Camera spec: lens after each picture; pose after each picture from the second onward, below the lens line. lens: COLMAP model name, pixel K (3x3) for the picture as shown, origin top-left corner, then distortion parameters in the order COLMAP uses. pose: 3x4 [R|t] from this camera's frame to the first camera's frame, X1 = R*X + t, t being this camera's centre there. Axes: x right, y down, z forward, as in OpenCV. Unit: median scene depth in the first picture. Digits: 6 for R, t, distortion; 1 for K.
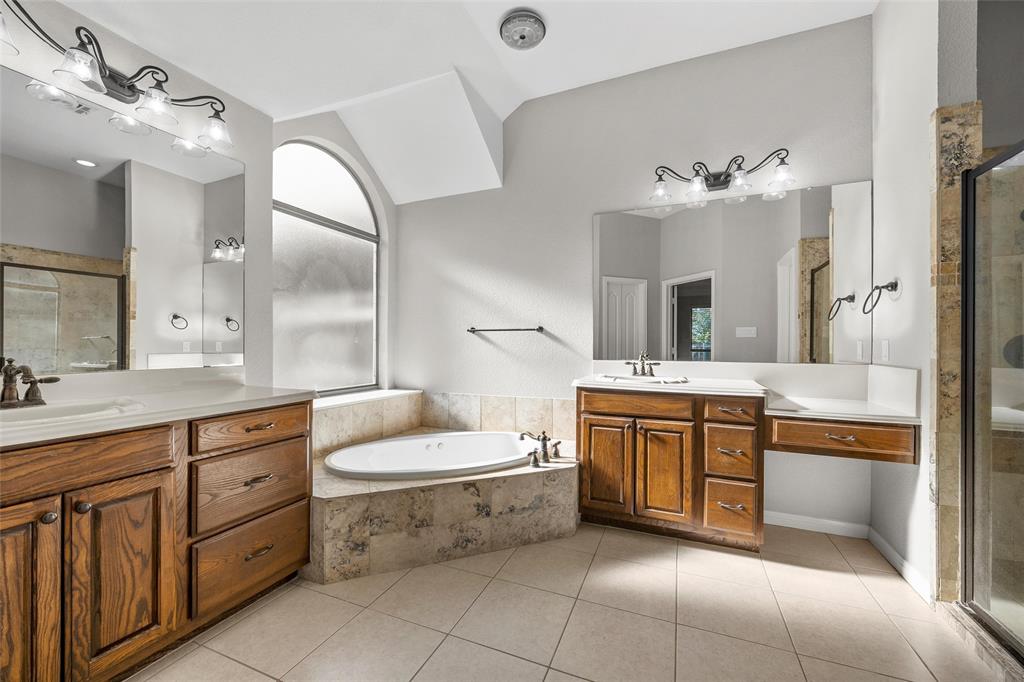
lens RADIAL K [[406.8, 0, 516.1], [0, 406.8, 344.8], [0, 0, 1]] dist [0.001193, -0.000087]
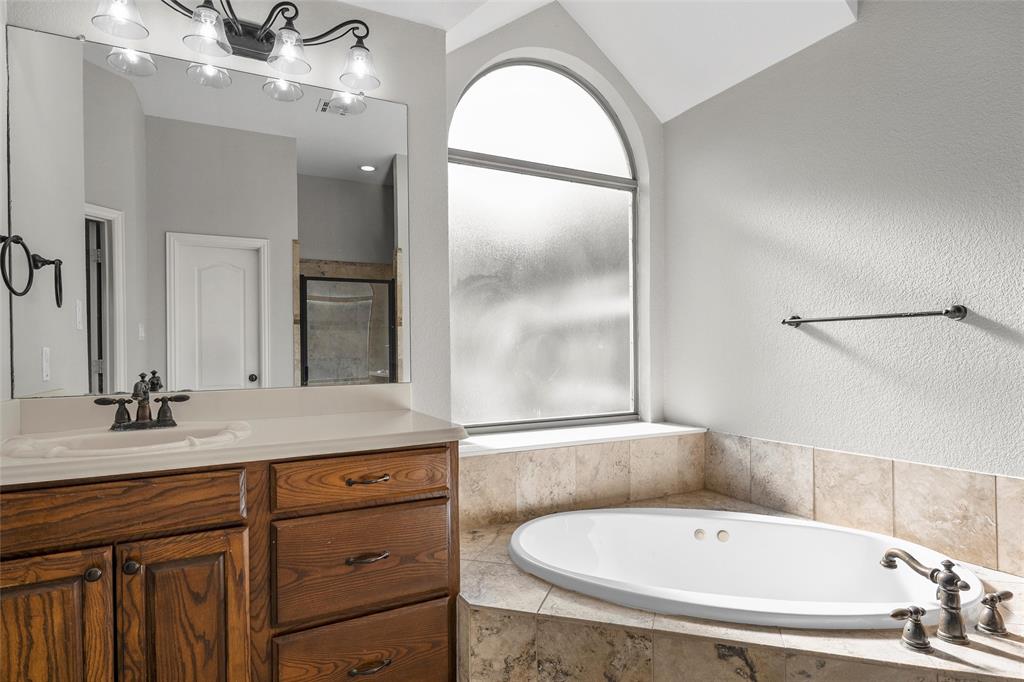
lens RADIAL K [[555.0, 0, 511.3], [0, 555.0, 352.8], [0, 0, 1]] dist [0.004471, -0.000866]
pose [[0.772933, -0.008147, -0.634435, 0.093354], [0.012111, 0.999925, 0.001915, -0.002406], [0.634372, -0.009164, 0.772974, 0.328574]]
